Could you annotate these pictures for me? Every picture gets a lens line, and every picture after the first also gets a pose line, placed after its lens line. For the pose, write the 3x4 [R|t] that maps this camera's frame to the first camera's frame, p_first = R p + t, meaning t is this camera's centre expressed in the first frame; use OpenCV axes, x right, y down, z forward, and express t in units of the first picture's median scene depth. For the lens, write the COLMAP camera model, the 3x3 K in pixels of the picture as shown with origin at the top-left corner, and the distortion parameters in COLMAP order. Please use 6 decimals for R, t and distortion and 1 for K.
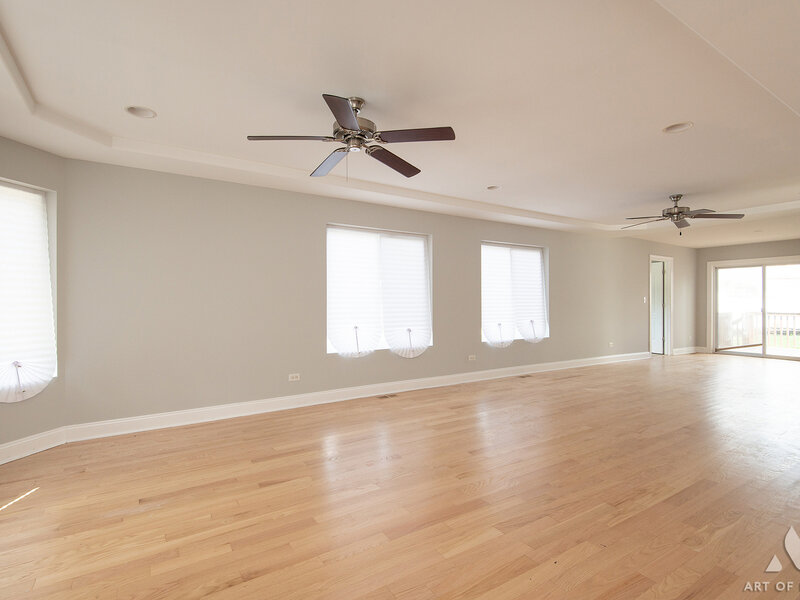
lens RADIAL K [[402.5, 0, 397.8], [0, 402.5, 302.1], [0, 0, 1]] dist [0.036738, -0.026462]
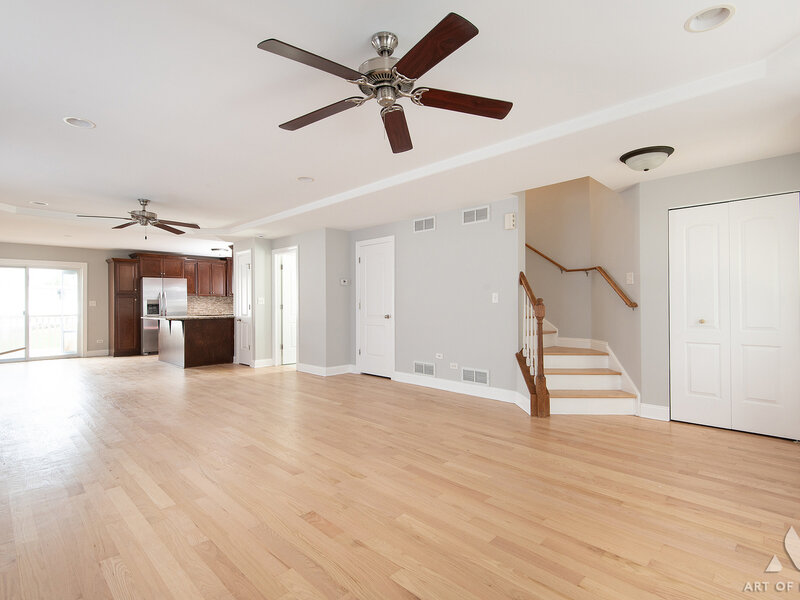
lens RADIAL K [[402.5, 0, 397.8], [0, 402.5, 302.1], [0, 0, 1]] dist [0.036738, -0.026462]
pose [[-0.213682, 0.004424, 0.976893, -0.252702], [0.003987, 0.999985, -0.003657, 0.000723], [-0.976895, 0.003113, -0.213697, 0.335388]]
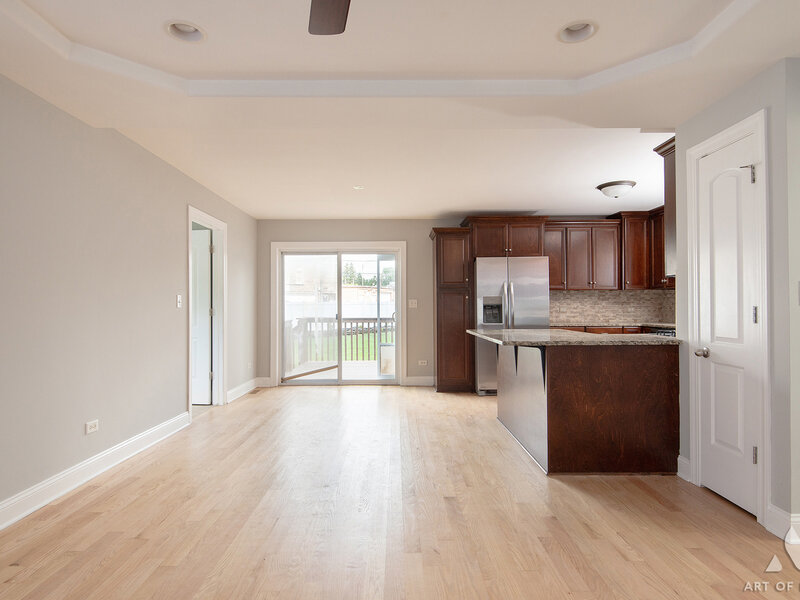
lens RADIAL K [[455.5, 0, 400.0], [0, 455.5, 300.0], [0, 0, 1]] dist [0.000719, 0.000018]
pose [[0.538854, 0.008583, 0.842355, 0.296043], [0.001889, 0.999933, -0.011396, -0.000309], [-0.842397, 0.007732, 0.538802, 0.491072]]
